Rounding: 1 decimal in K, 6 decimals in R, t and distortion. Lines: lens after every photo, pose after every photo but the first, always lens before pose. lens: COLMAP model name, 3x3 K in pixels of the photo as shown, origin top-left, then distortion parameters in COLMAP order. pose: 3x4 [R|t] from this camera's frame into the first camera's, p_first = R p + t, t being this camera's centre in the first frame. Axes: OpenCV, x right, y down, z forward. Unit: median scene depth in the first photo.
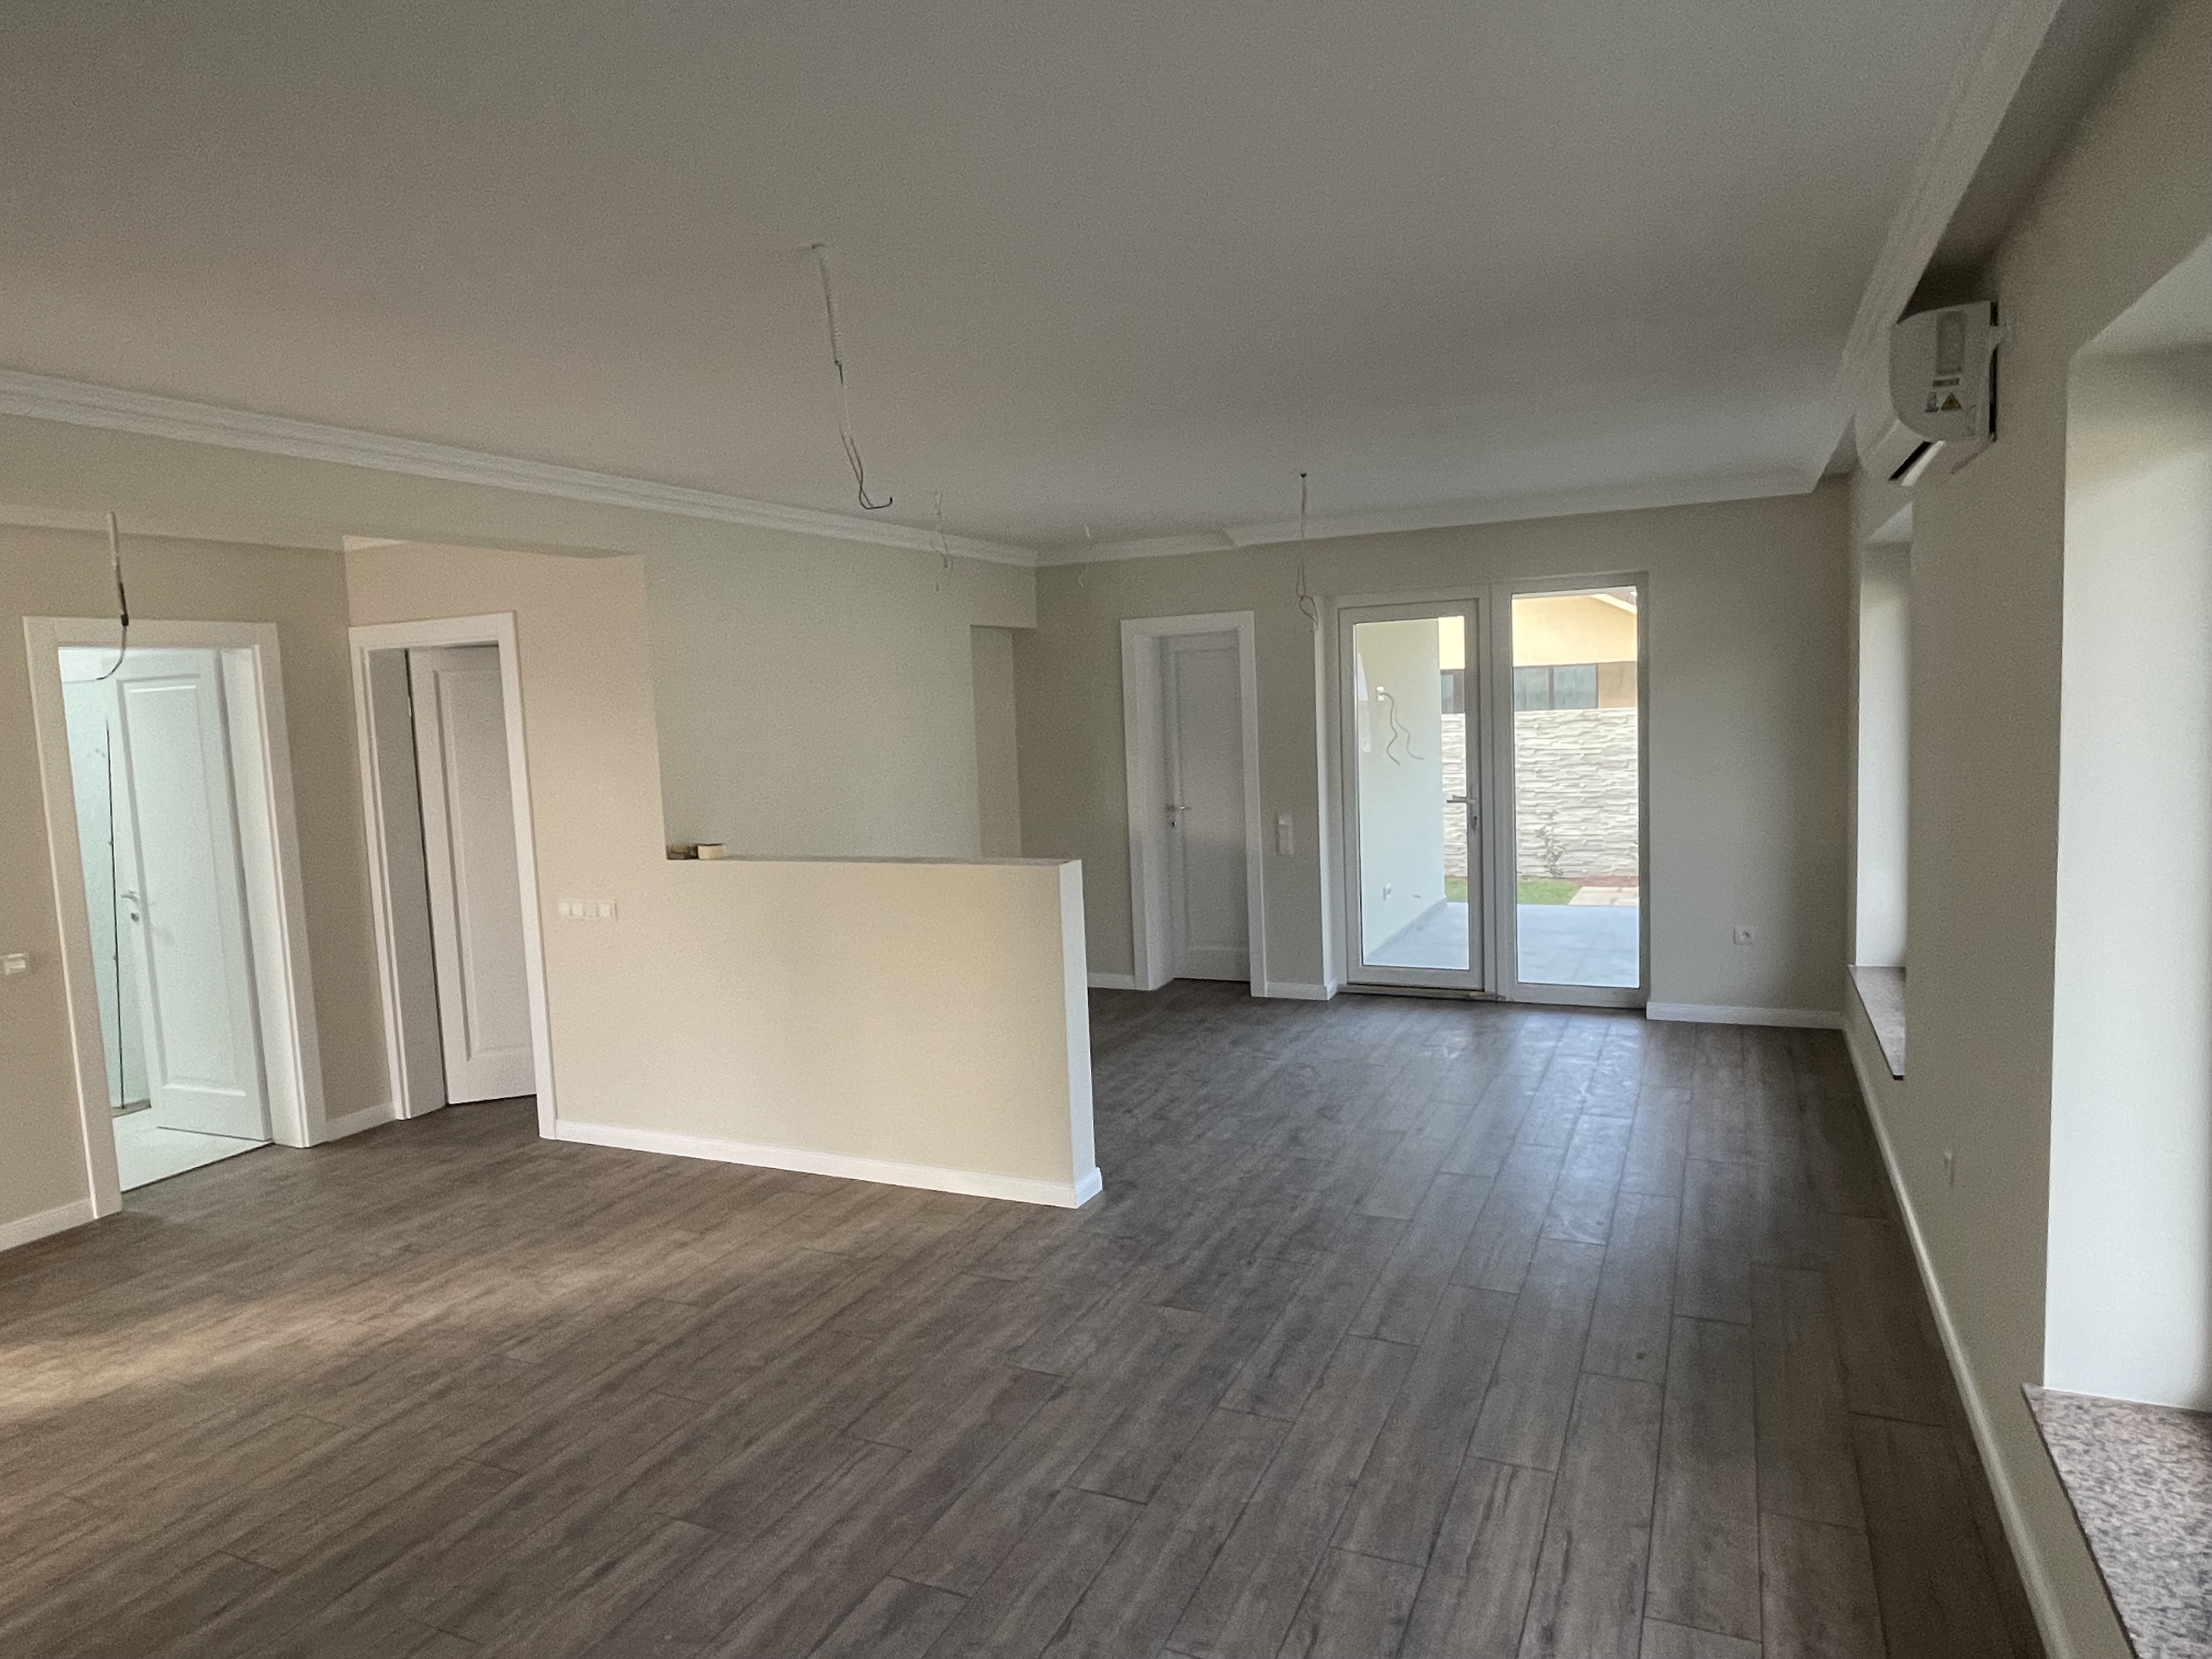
lens RADIAL K [[1366.1, 0, 1098.5], [0, 1366.1, 826.3], [0, 0, 1]] dist [-0.008985, 0.003238]
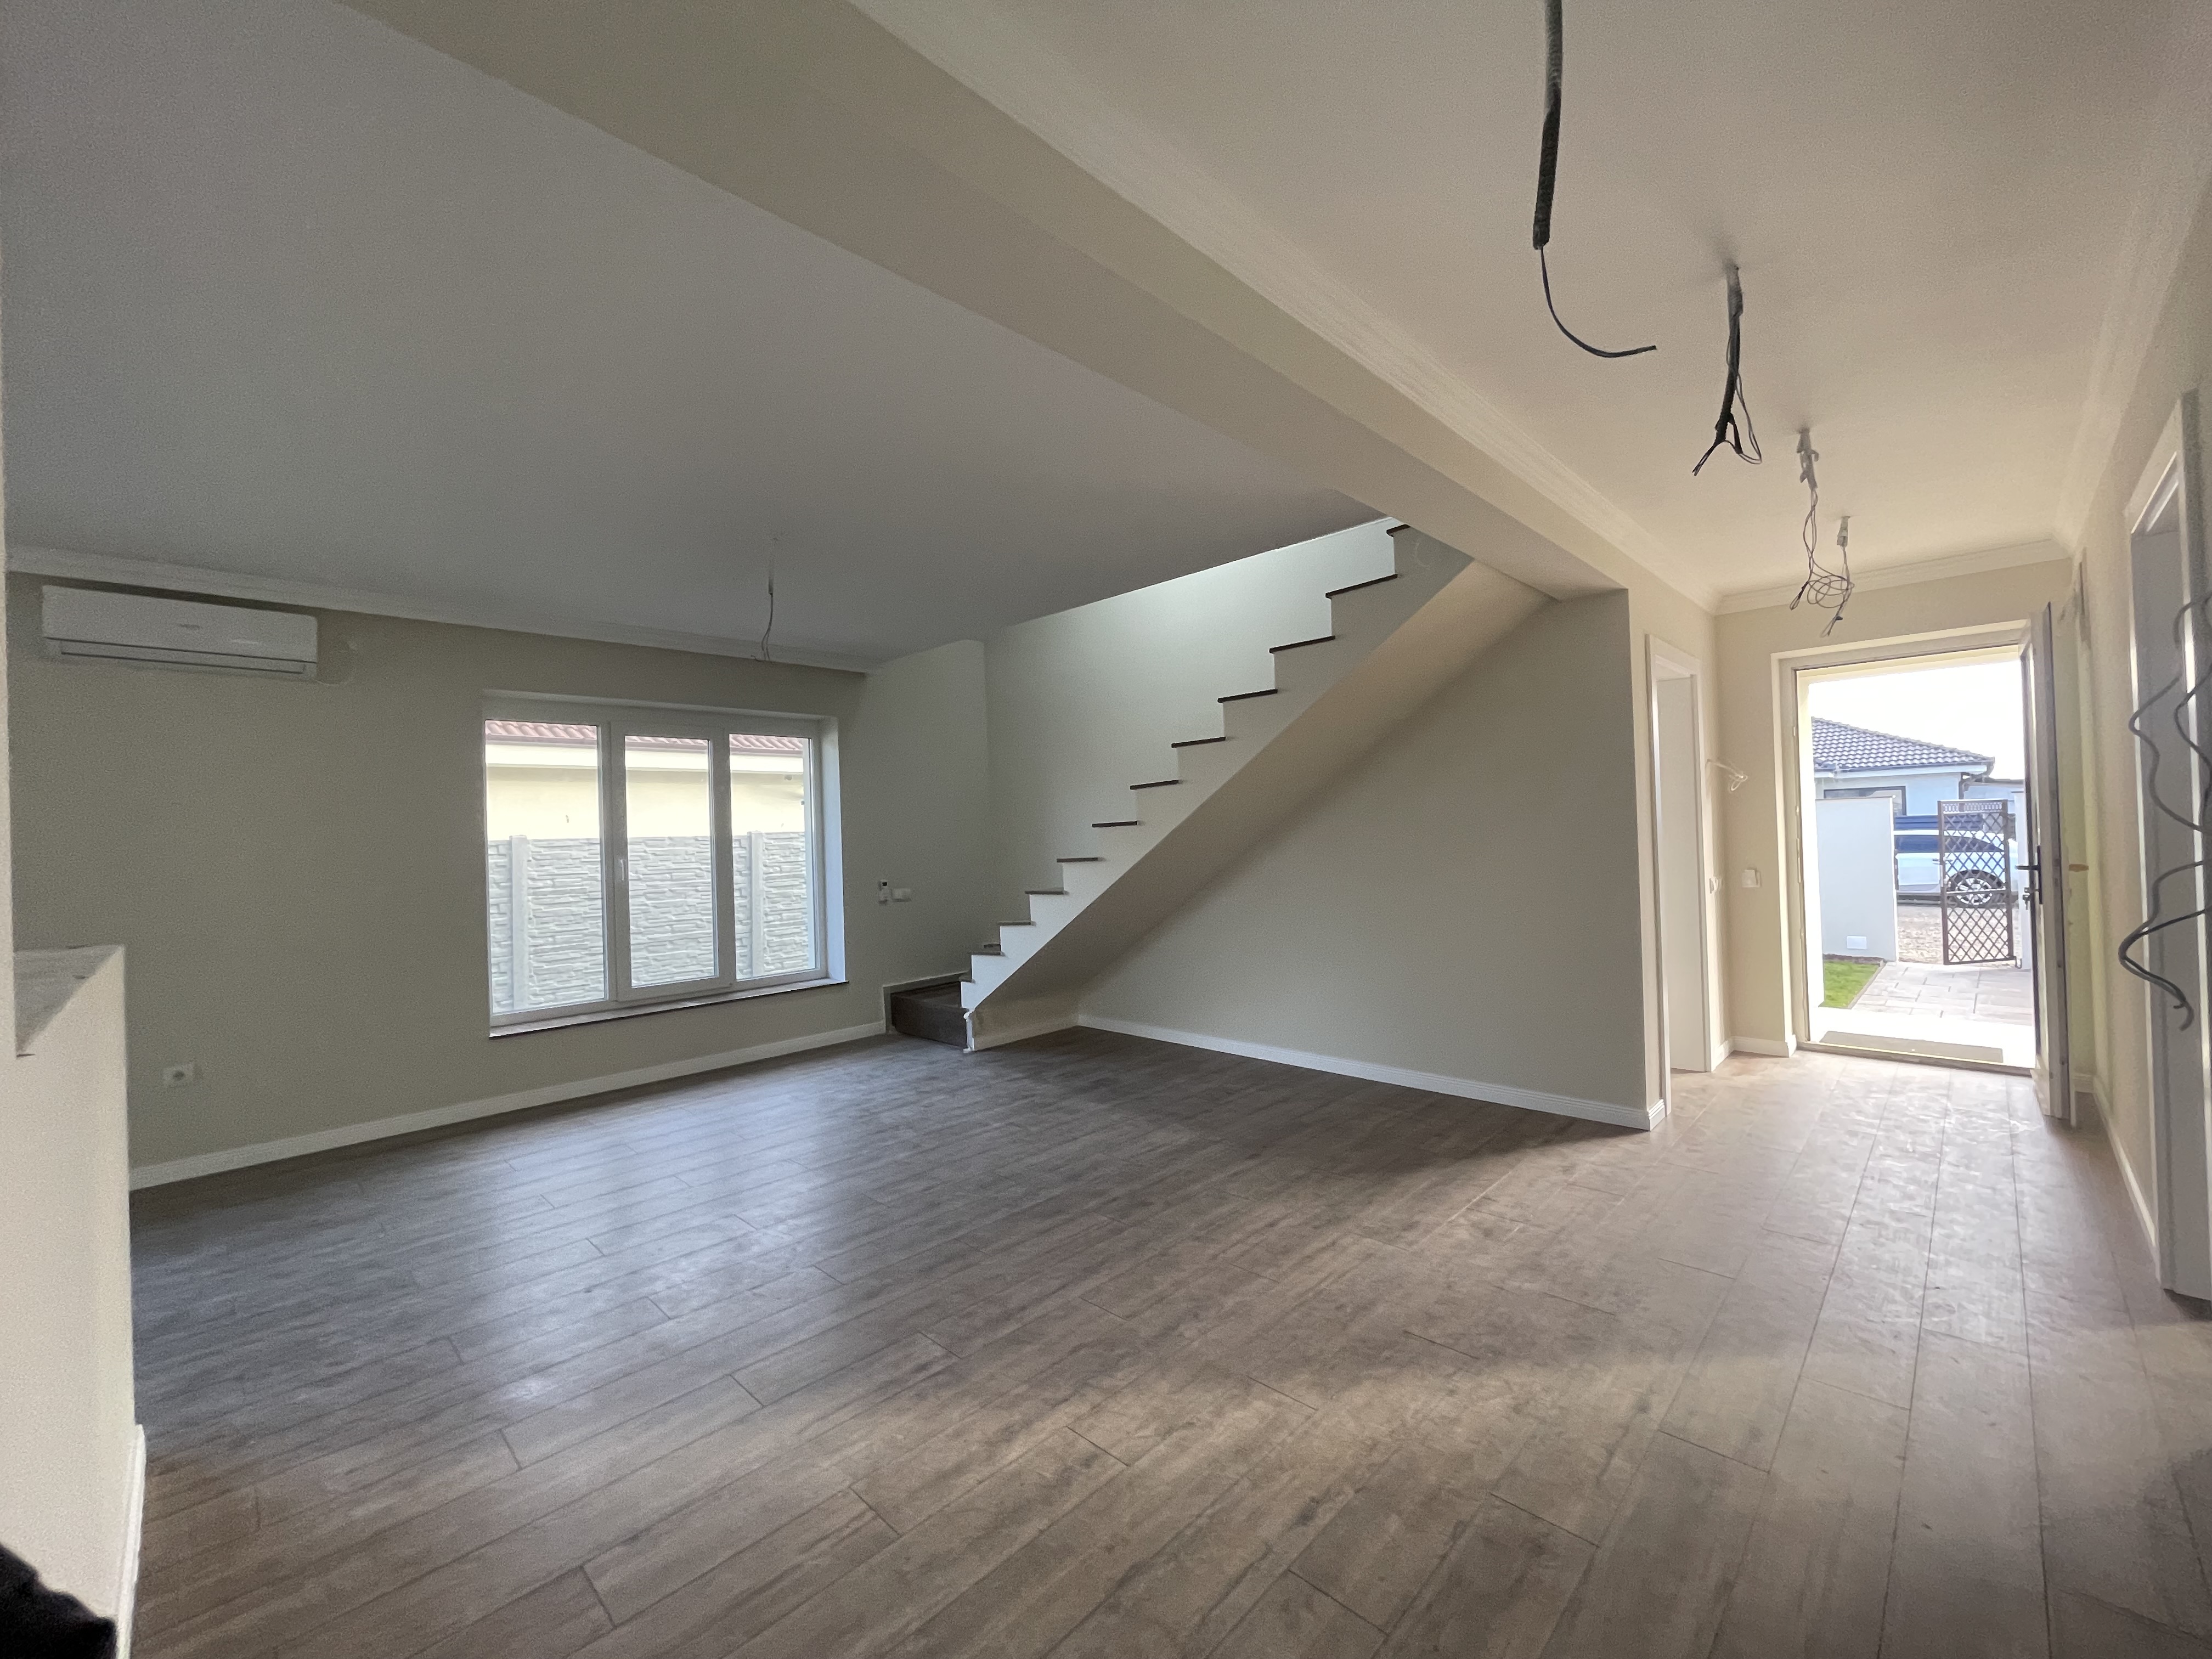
lens RADIAL K [[899.2, 0, 1097.3], [0, 899.2, 825.5], [0, 0, 1]] dist [0.000668, -0.000494]
pose [[-0.936912, 0.076422, 0.341110, -0.646827], [0.104745, 0.992348, 0.065371, -0.007187], [-0.333504, 0.096977, -0.937748, 1.261252]]
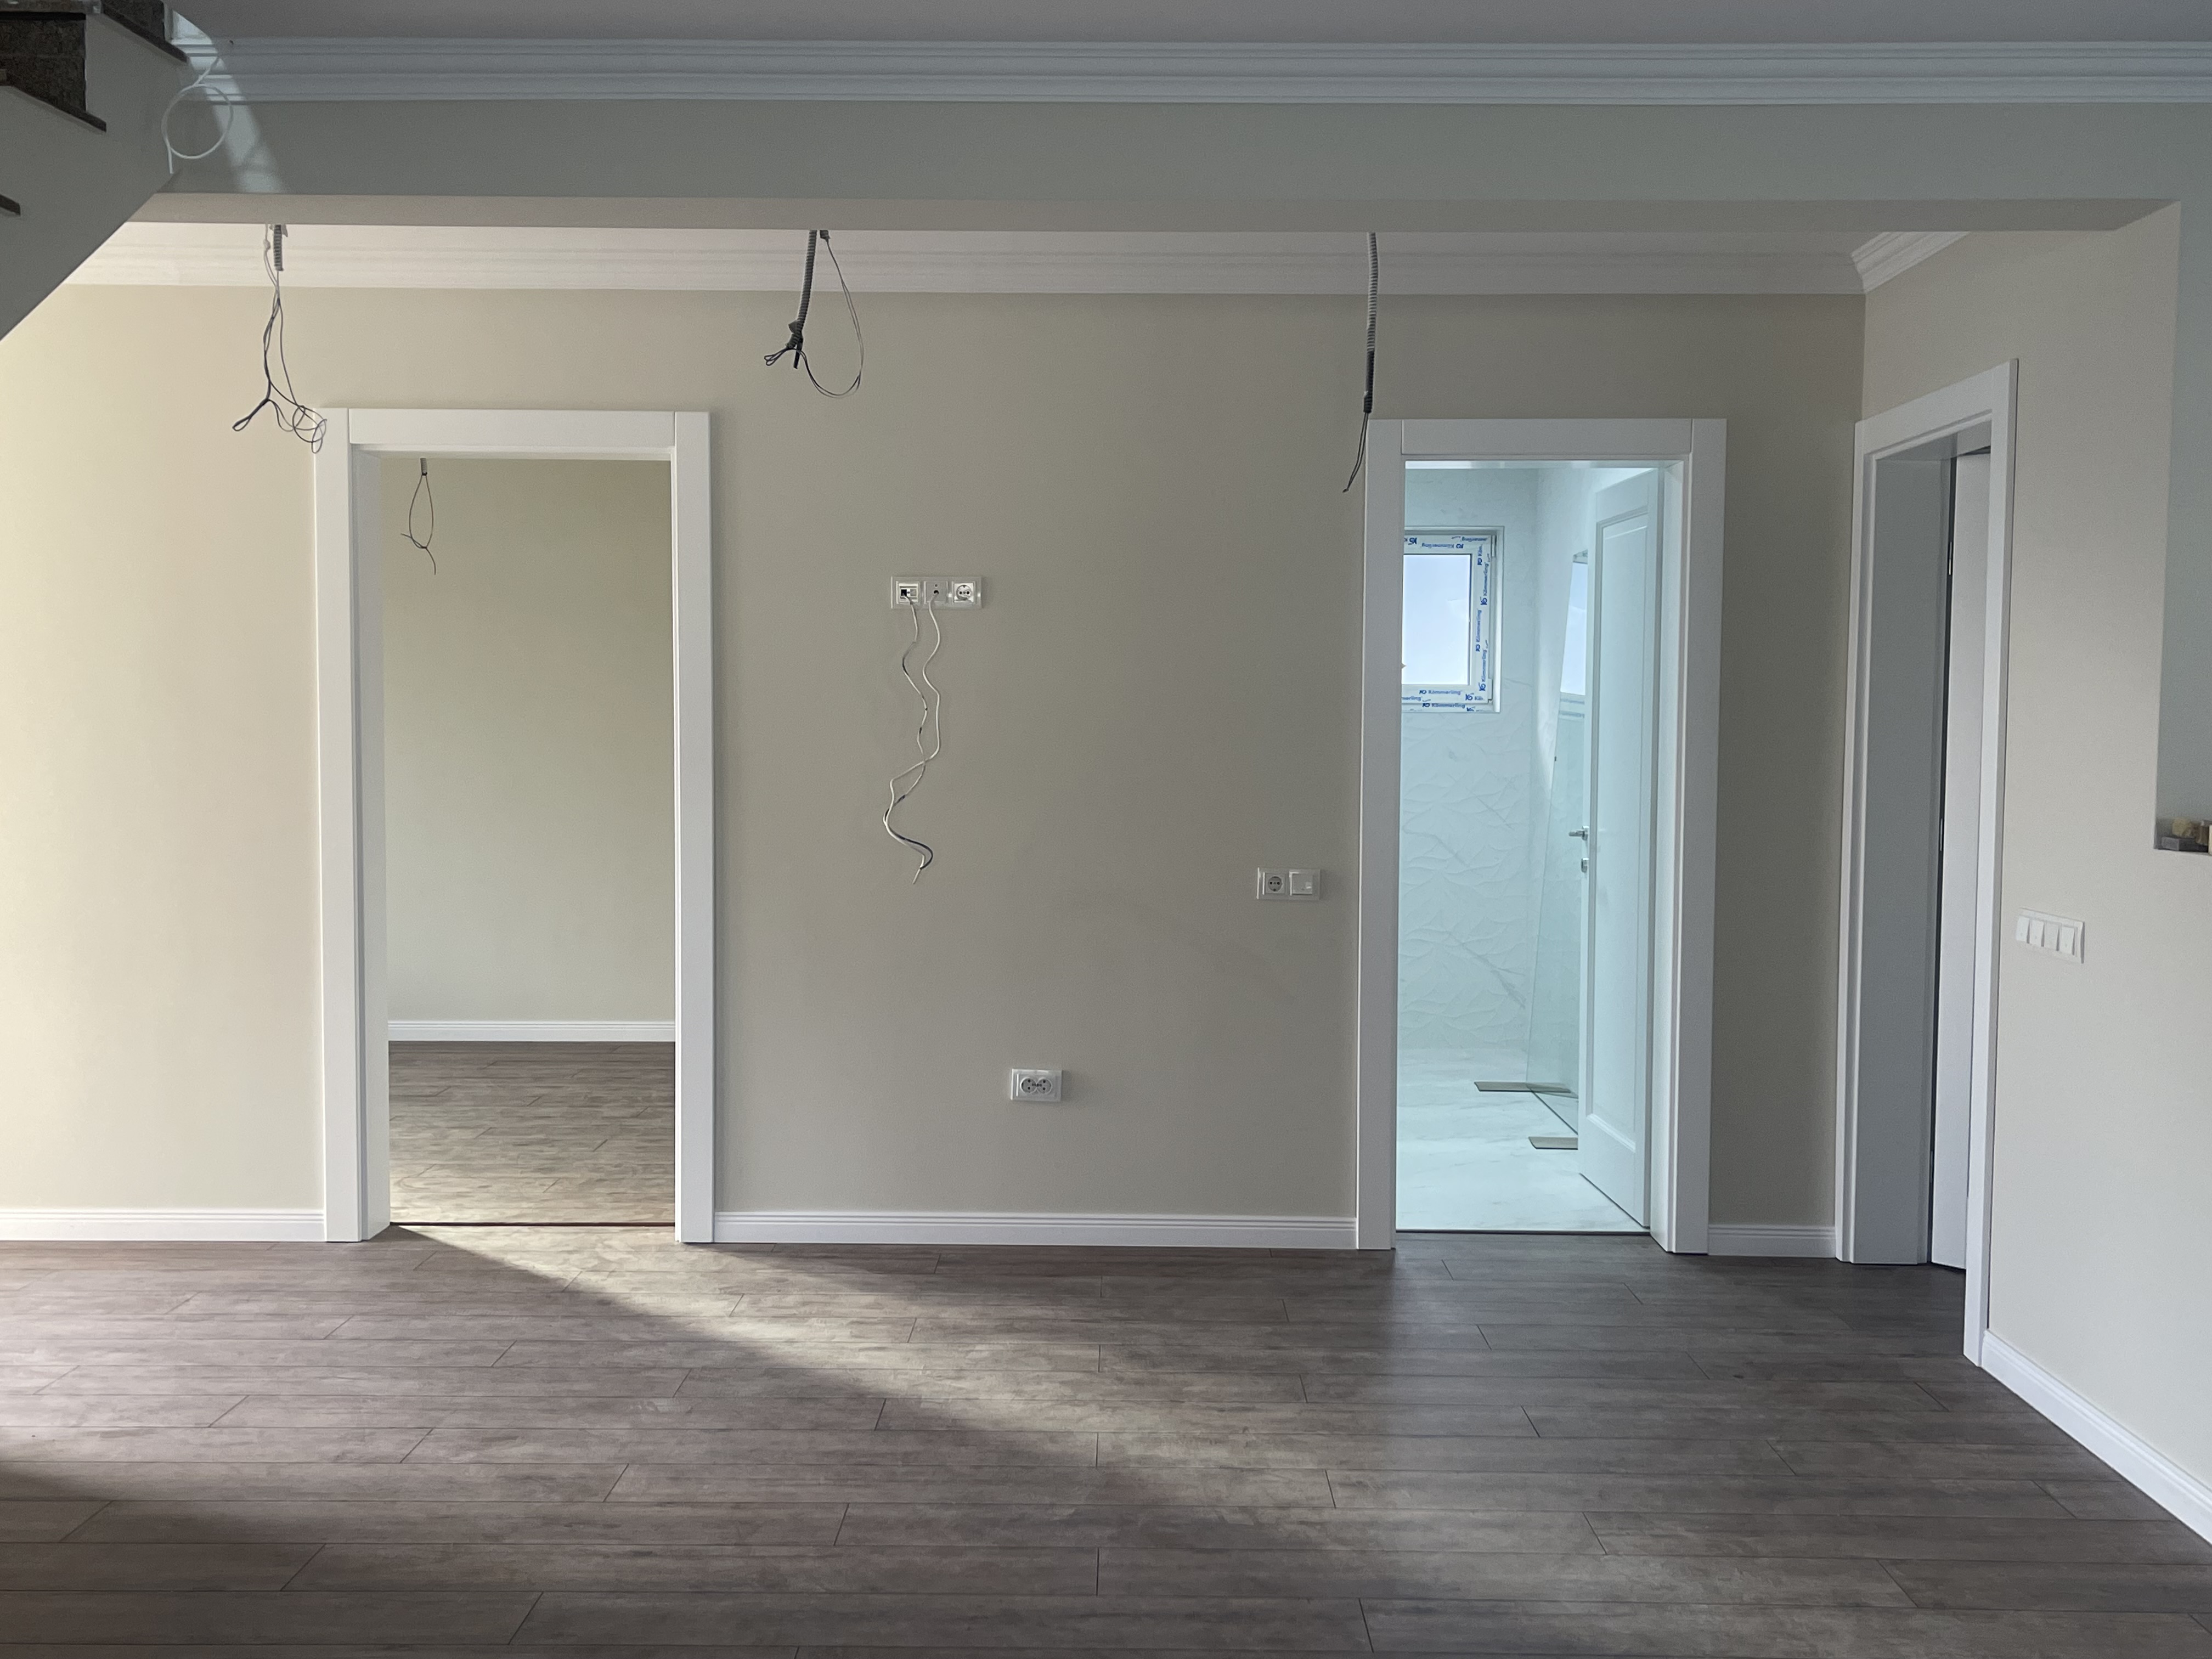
lens RADIAL K [[2180.2, 0, 1110.1], [0, 2180.2, 840.9], [0, 0, 1]] dist [0.038805, 0.000000]
pose [[0.410517, 0.099728, -0.906383, 0.264678], [-0.110955, 0.992078, 0.058904, 0.020225], [0.905077, 0.076386, 0.418330, 0.409030]]
